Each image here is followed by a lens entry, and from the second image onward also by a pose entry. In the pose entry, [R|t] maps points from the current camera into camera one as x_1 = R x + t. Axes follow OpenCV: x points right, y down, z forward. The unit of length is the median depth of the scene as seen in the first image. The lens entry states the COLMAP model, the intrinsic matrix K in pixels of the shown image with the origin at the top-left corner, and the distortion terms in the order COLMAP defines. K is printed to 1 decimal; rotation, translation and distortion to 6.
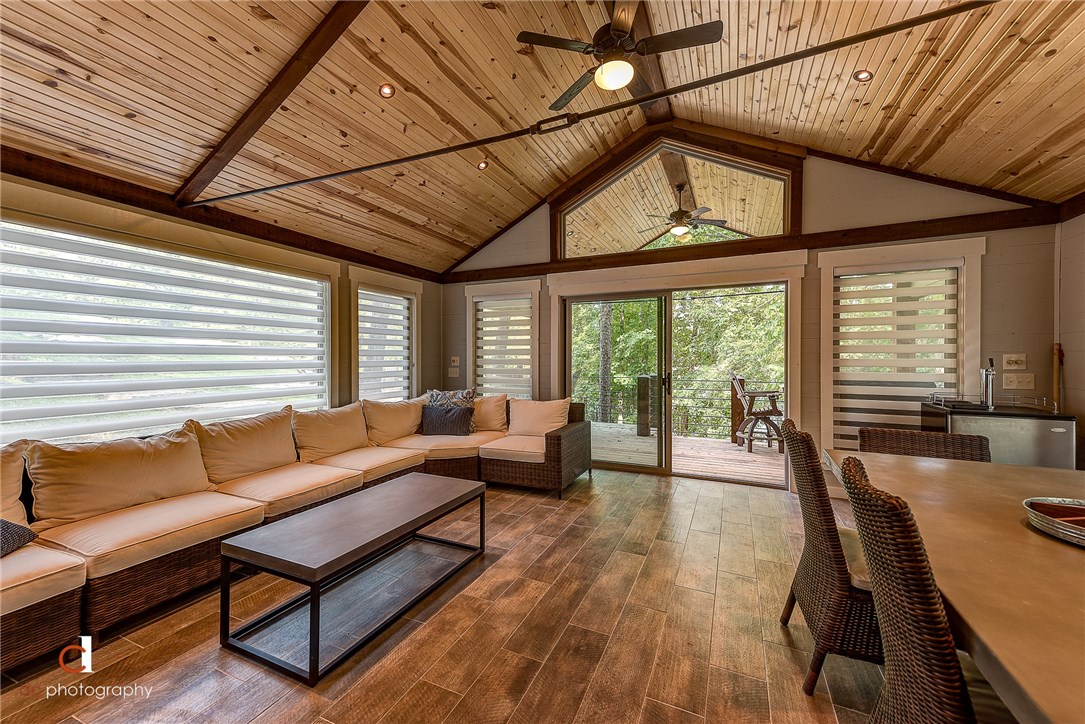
lens RADIAL K [[429.4, 0, 544.2], [0, 429.4, 360.1], [0, 0, 1]] dist [-0.000076, -0.000025]
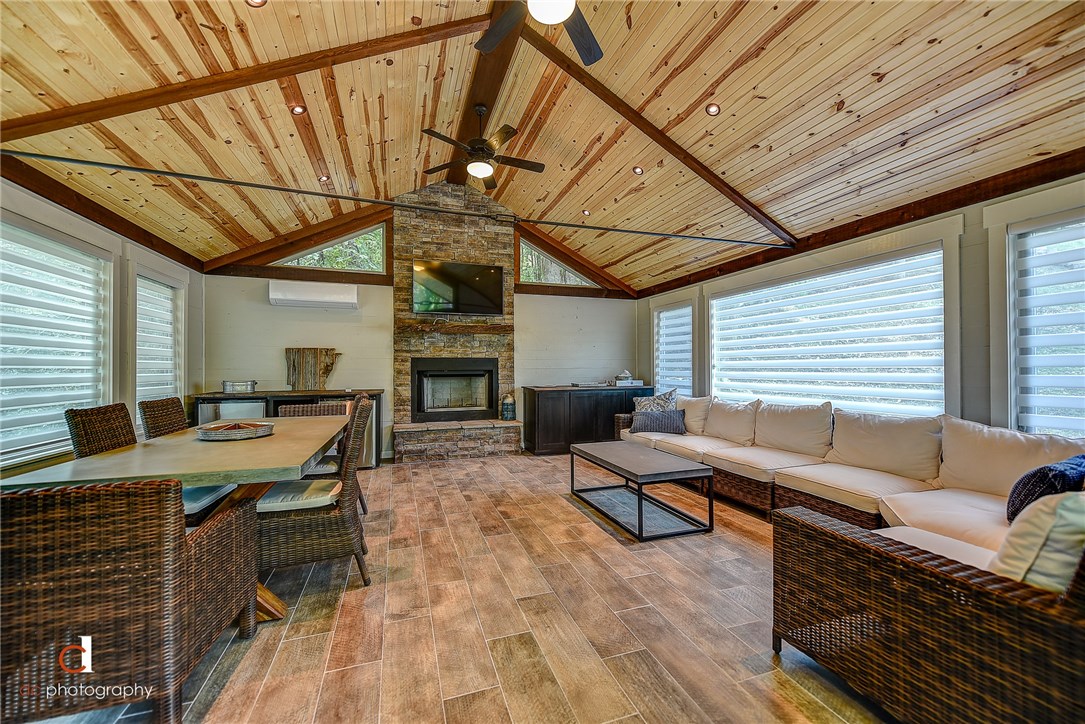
lens RADIAL K [[429.4, 0, 545.4], [0, 429.4, 363.0], [0, 0, 1]] dist [-0.000076, -0.000025]
pose [[-0.733182, 0.000538, -0.680032, 0.755985], [0.004608, 0.999981, -0.004177, 0.018890], [0.680017, -0.006196, -0.733170, 1.659648]]
